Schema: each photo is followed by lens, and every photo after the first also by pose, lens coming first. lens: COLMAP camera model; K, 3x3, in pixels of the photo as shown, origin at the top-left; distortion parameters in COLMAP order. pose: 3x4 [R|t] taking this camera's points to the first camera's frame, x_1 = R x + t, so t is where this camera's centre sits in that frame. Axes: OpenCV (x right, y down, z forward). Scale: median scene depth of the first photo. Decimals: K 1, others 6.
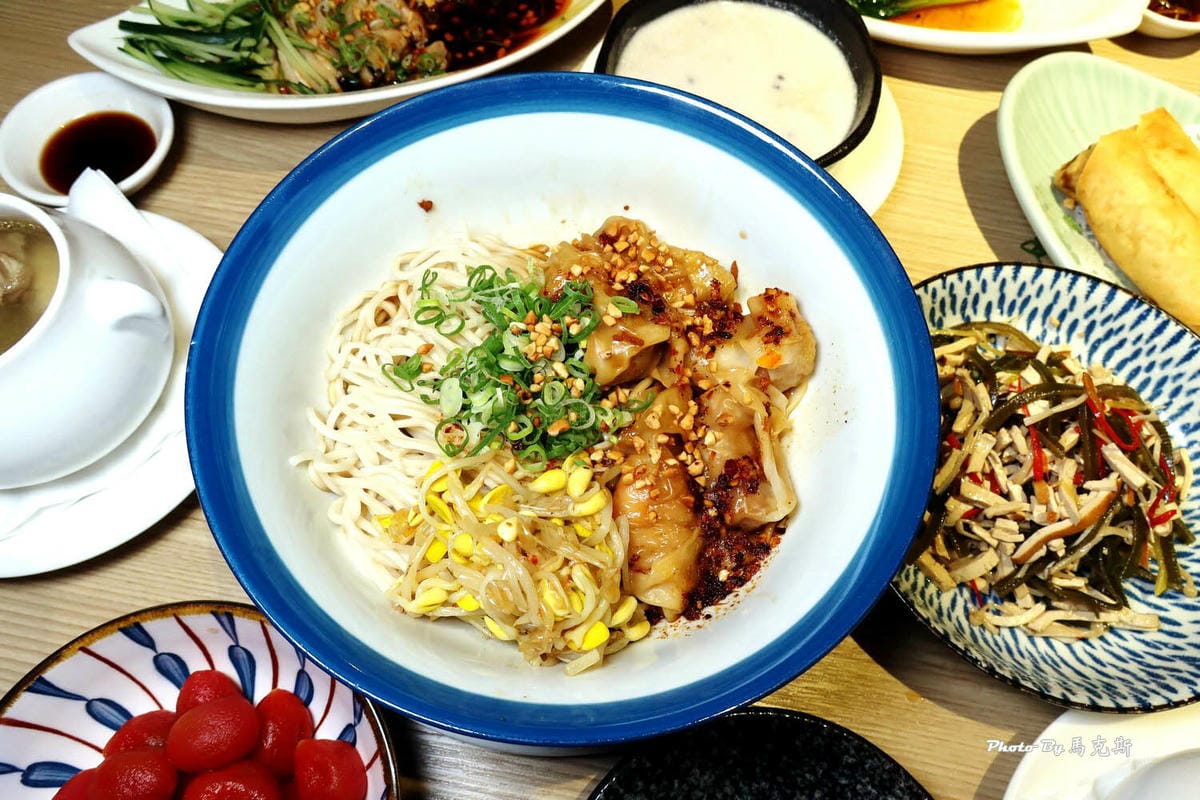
lens RADIAL K [[807.1, 0, 604.4], [0, 807.1, 399.0], [0, 0, 1]] dist [-0.003896, -0.004150]
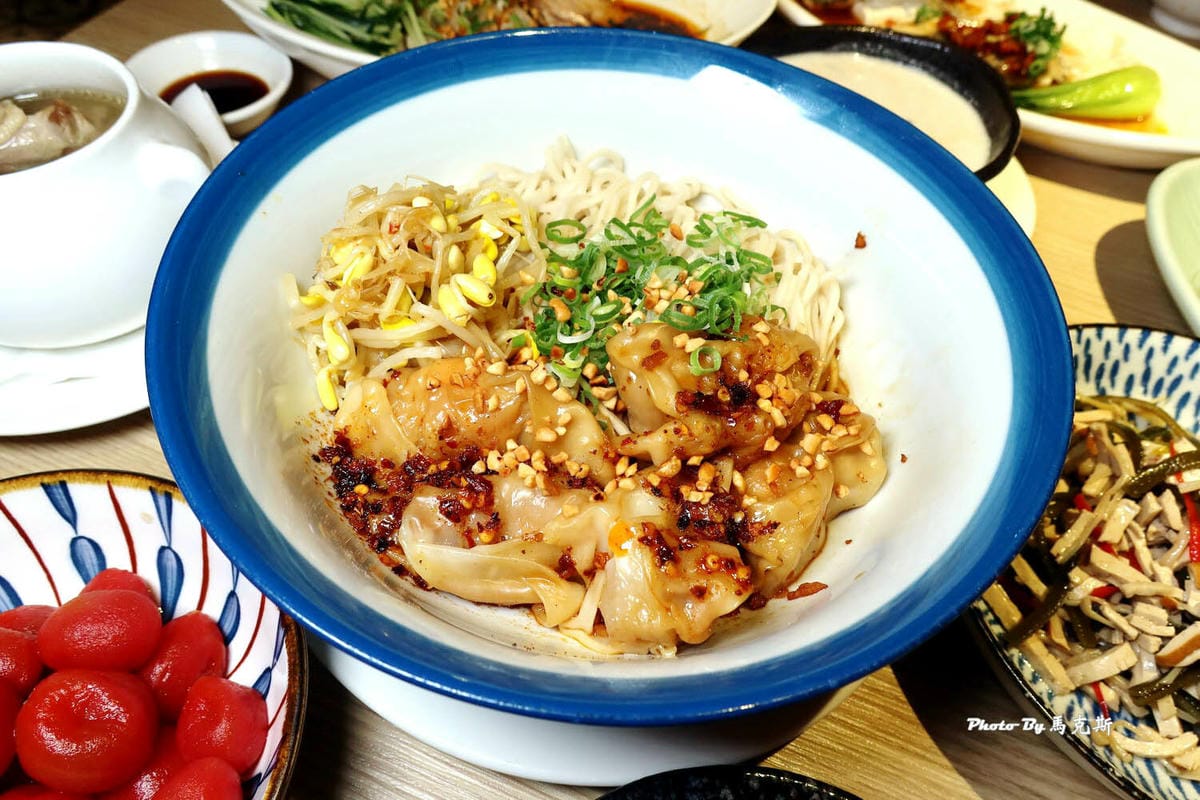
lens RADIAL K [[807.1, 0, 606.8], [0, 807.1, 396.5], [0, 0, 1]] dist [-0.003896, -0.004150]
pose [[0.978667, 0.176508, -0.105151, 0.035310], [-0.195945, 0.955767, -0.219353, 0.222278], [0.061782, 0.235277, 0.969963, 0.171312]]
